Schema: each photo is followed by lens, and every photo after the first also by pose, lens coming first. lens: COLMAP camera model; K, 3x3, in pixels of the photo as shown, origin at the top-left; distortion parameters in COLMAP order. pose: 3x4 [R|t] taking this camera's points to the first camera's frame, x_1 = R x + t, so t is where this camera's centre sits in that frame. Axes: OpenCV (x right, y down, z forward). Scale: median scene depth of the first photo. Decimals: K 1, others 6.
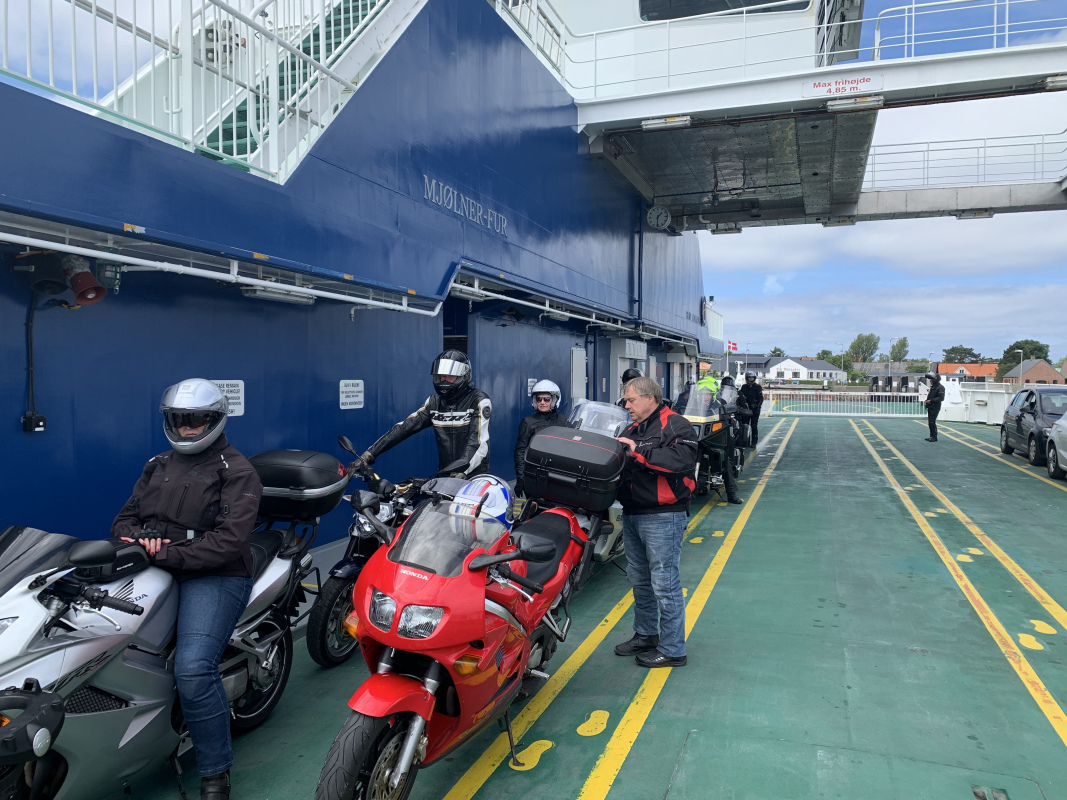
lens RADIAL K [[809.4, 0, 533.5], [0, 809.4, 400.0], [0, 0, 1]] dist [0.009808, -0.002426]
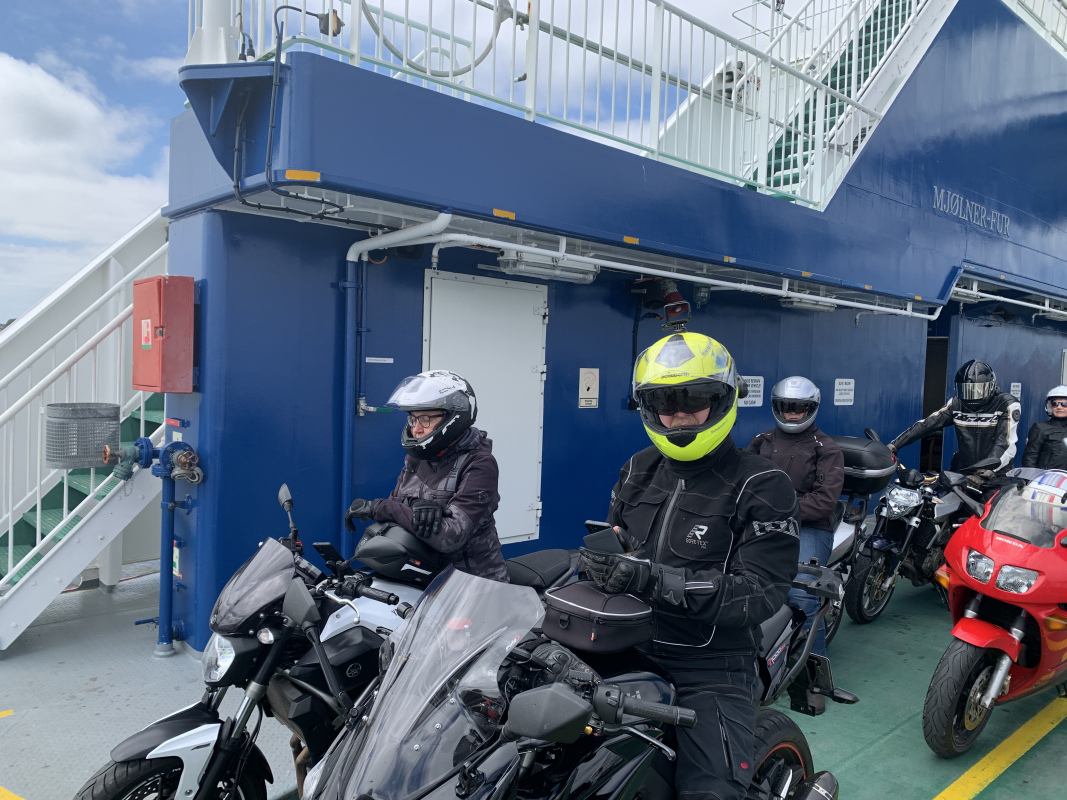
lens RADIAL K [[819.1, 0, 538.4], [0, 819.1, 387.7], [0, 0, 1]] dist [0.025243, -0.004824]
pose [[0.882304, 0.041954, -0.468806, -0.070602], [-0.045861, 0.998943, 0.003084, 0.002971], [0.468440, 0.018779, 0.883296, -0.164211]]
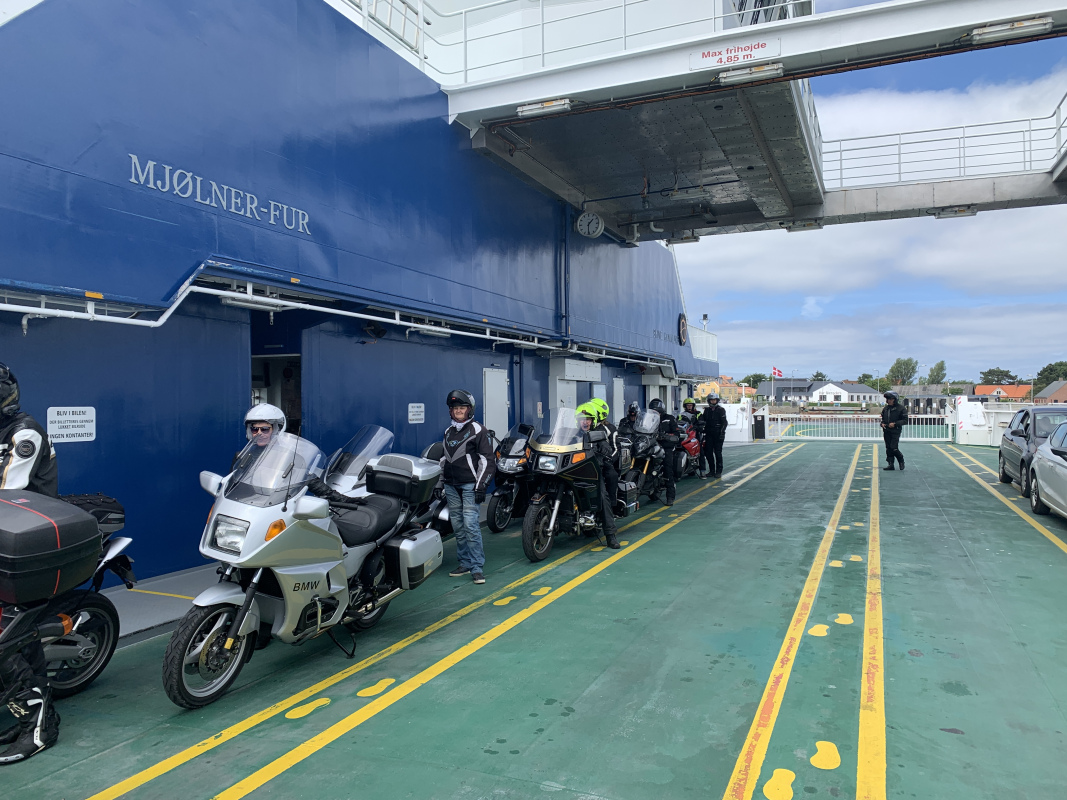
lens RADIAL K [[809.4, 0, 533.5], [0, 809.4, 400.0], [0, 0, 1]] dist [0.009808, -0.002426]
pose [[0.997964, -0.014001, -0.062230, 0.296250], [0.011880, 0.999340, -0.034331, 0.002196], [0.062670, 0.033522, 0.997471, 0.205991]]
